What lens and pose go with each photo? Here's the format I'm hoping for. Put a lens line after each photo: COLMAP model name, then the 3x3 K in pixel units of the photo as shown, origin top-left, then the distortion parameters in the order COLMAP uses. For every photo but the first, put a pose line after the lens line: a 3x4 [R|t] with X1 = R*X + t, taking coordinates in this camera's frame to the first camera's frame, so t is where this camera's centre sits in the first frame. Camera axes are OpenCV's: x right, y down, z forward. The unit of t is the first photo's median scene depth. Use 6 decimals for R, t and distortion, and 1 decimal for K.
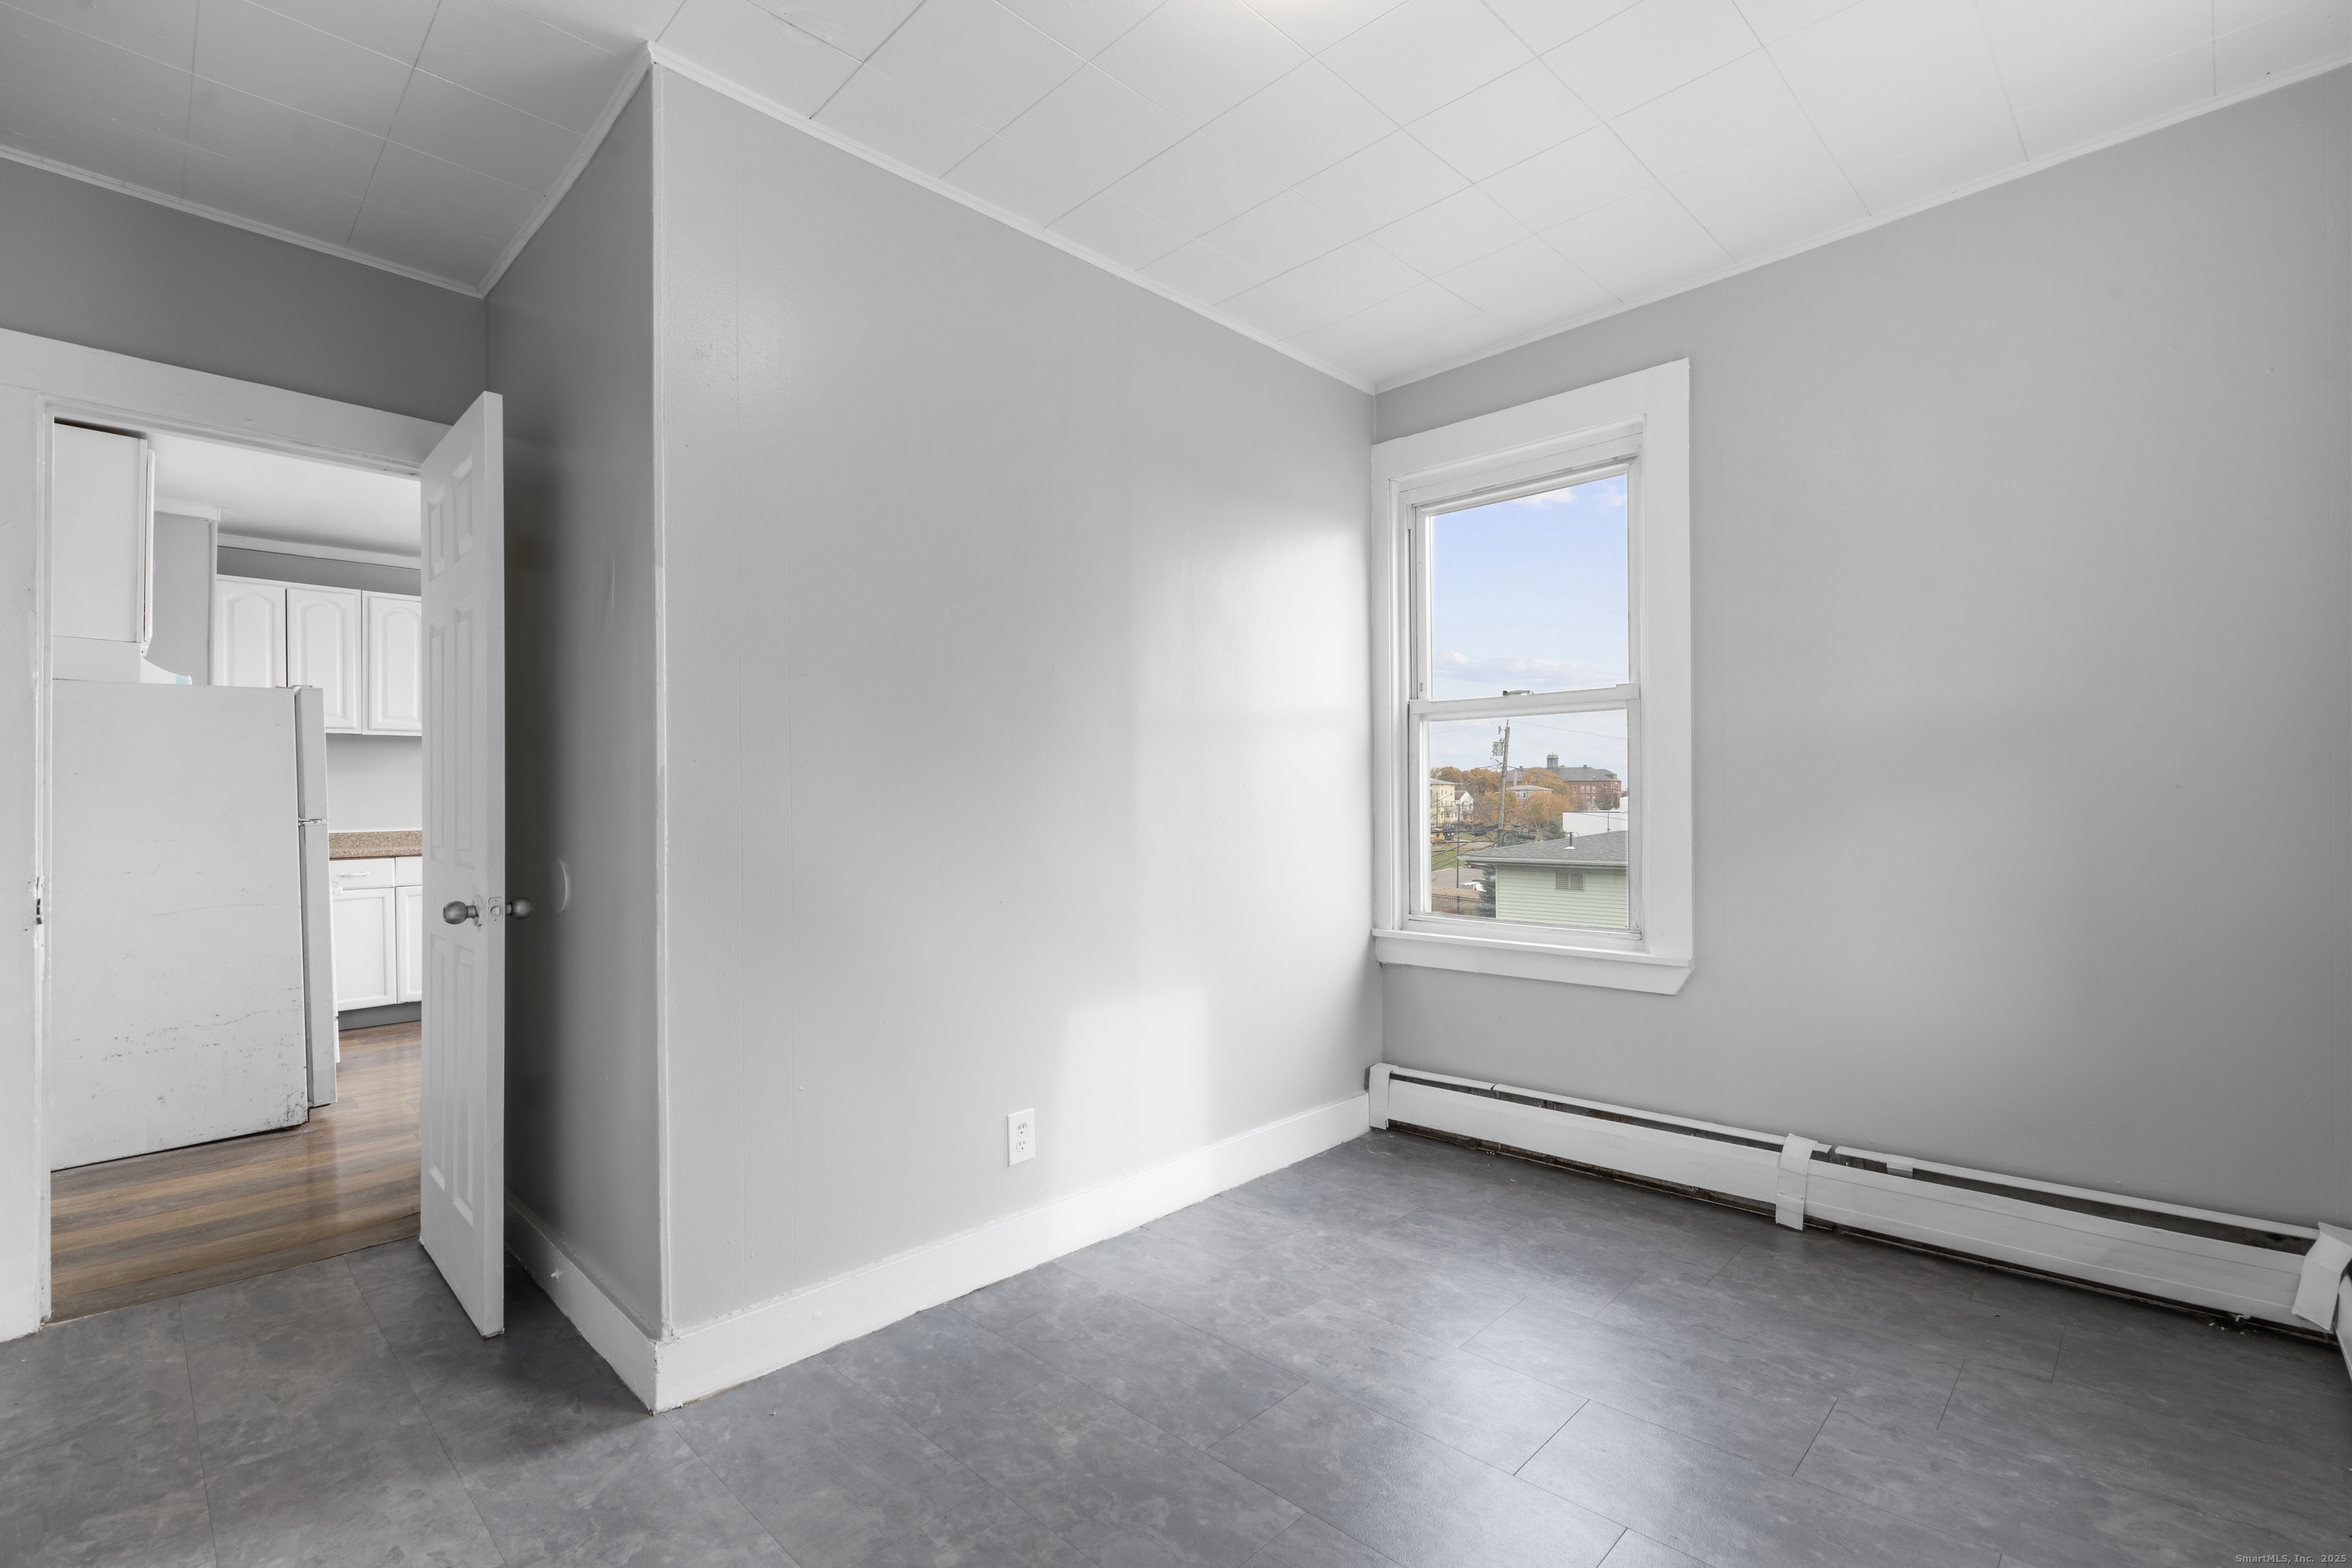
lens RADIAL K [[1049.3, 0, 1174.8], [0, 1049.3, 792.4], [0, 0, 1]] dist [-0.006871, 0.001369]
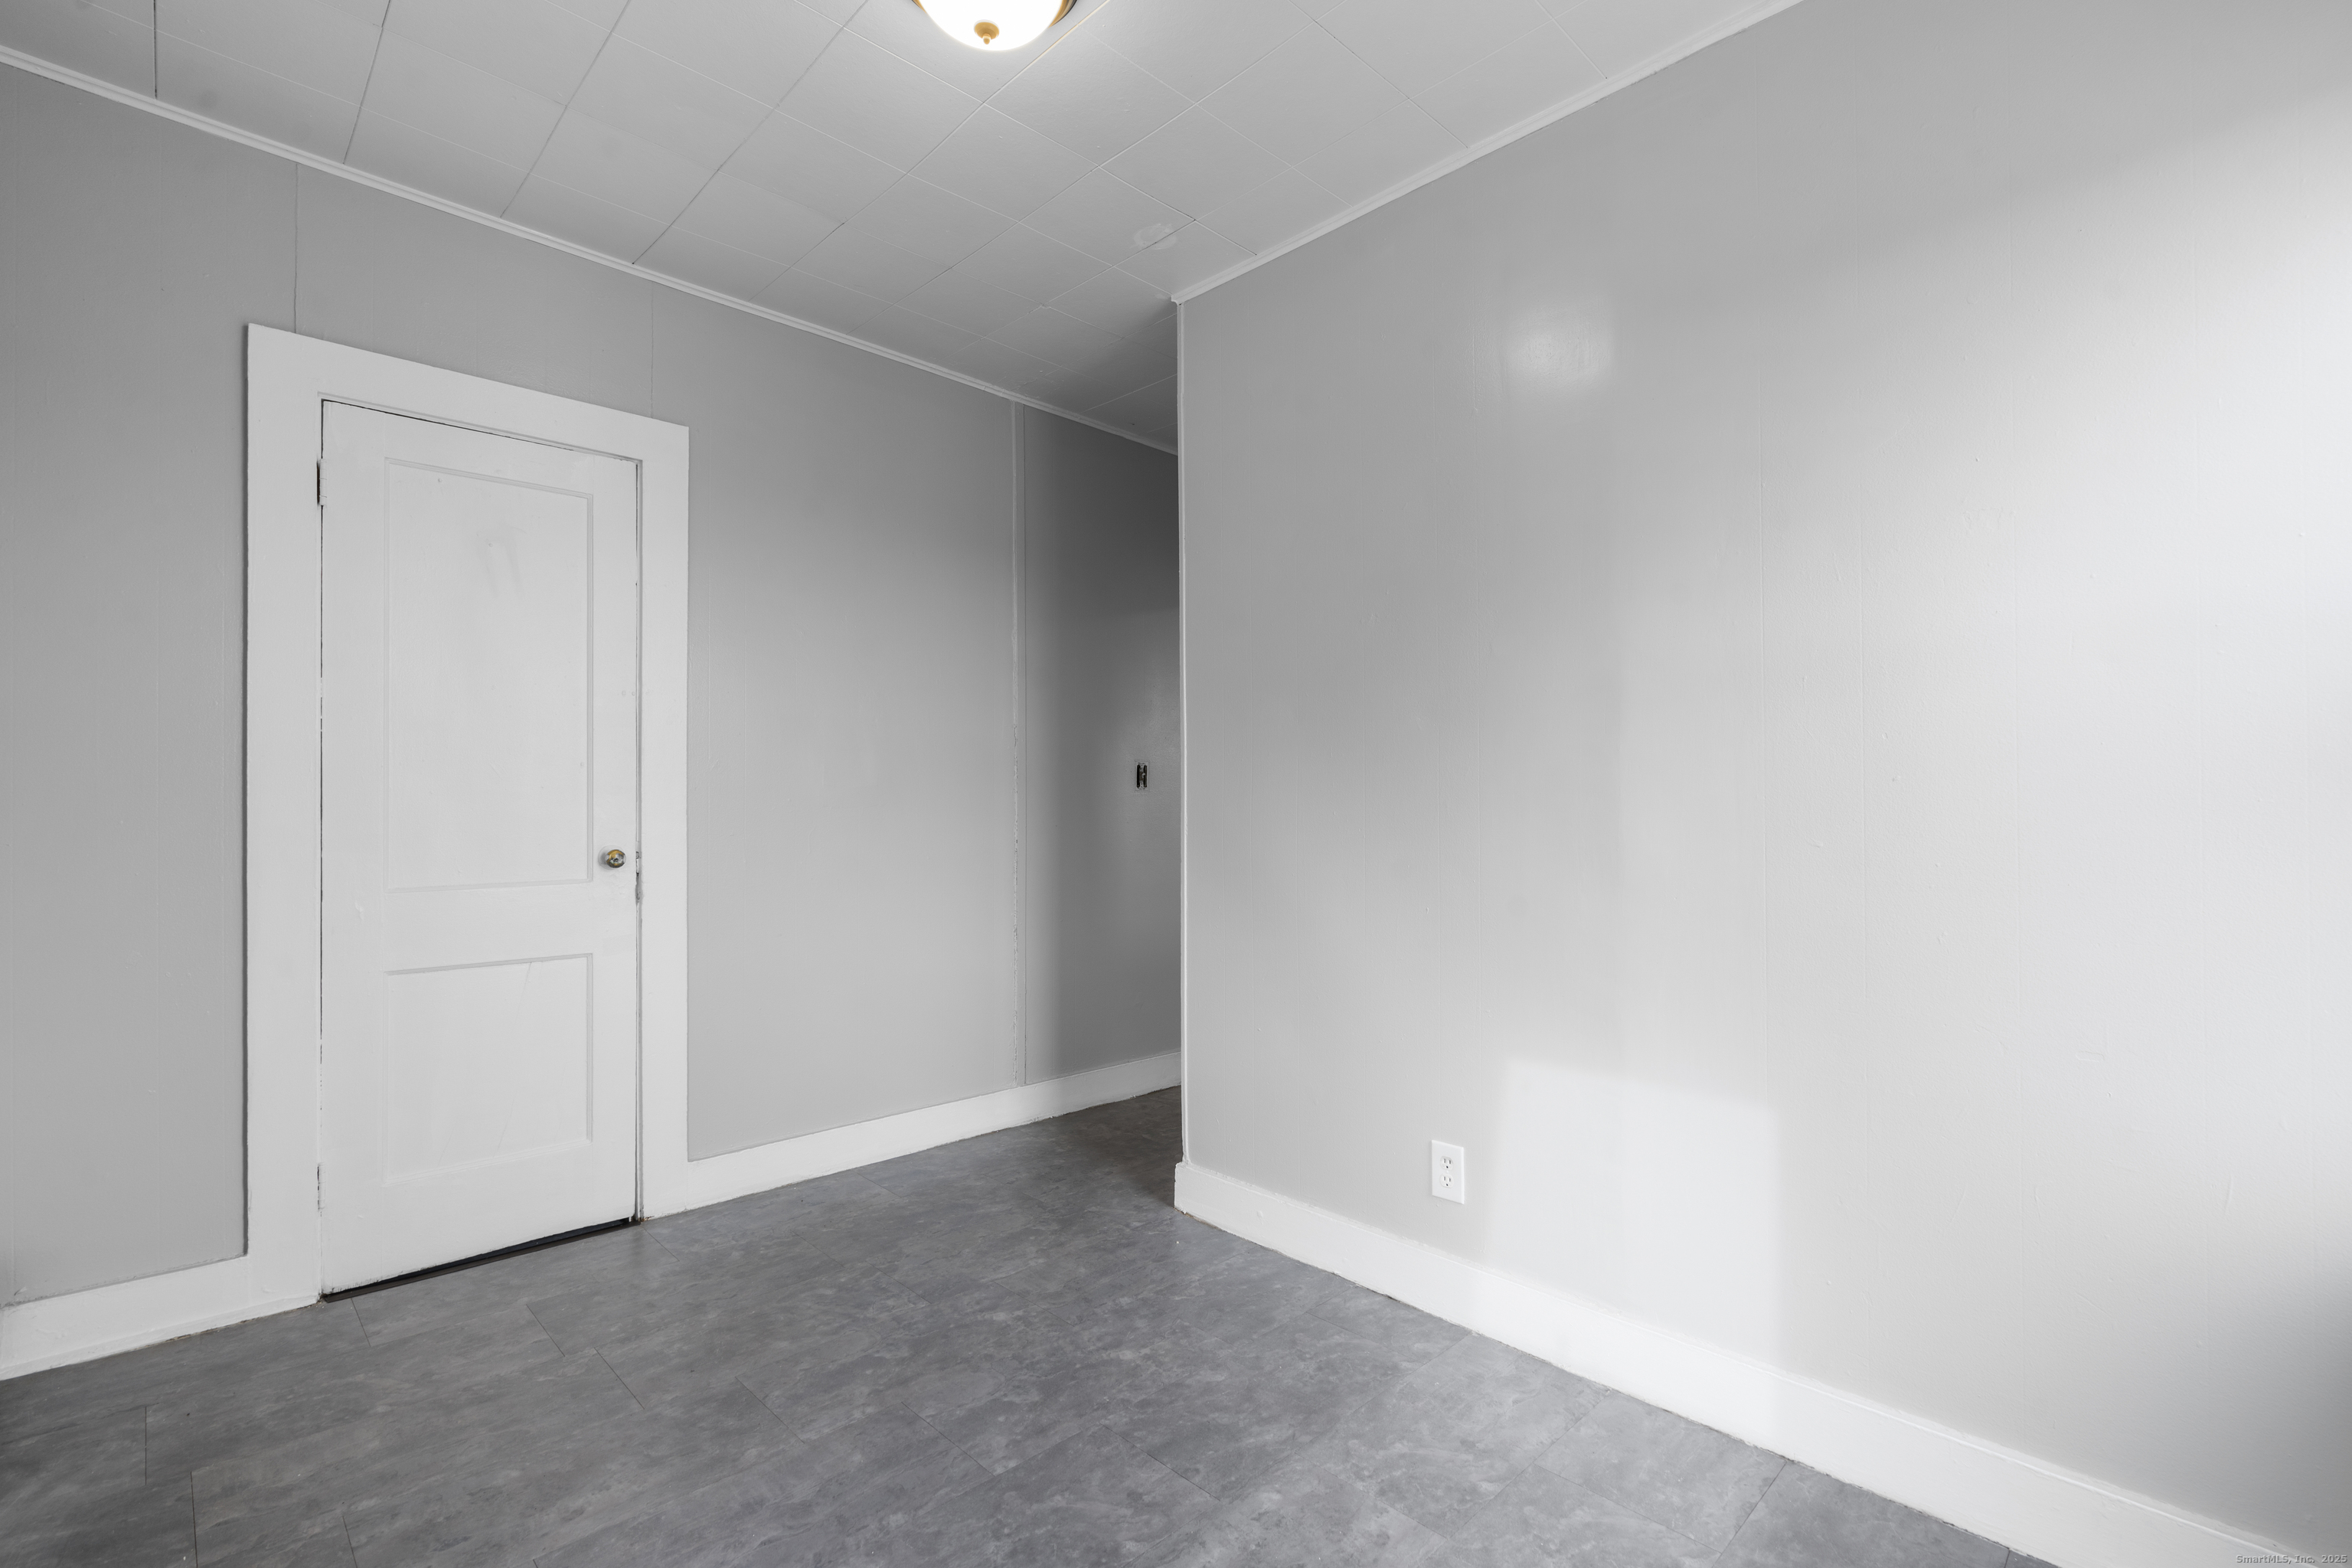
lens RADIAL K [[1049.3, 0, 1174.8], [0, 1049.3, 792.4], [0, 0, 1]] dist [-0.006871, 0.001369]
pose [[-0.018193, 0.001392, -0.999834, 0.888073], [0.005773, 0.999983, 0.001288, -0.003645], [0.999818, -0.005748, -0.018201, 0.906254]]
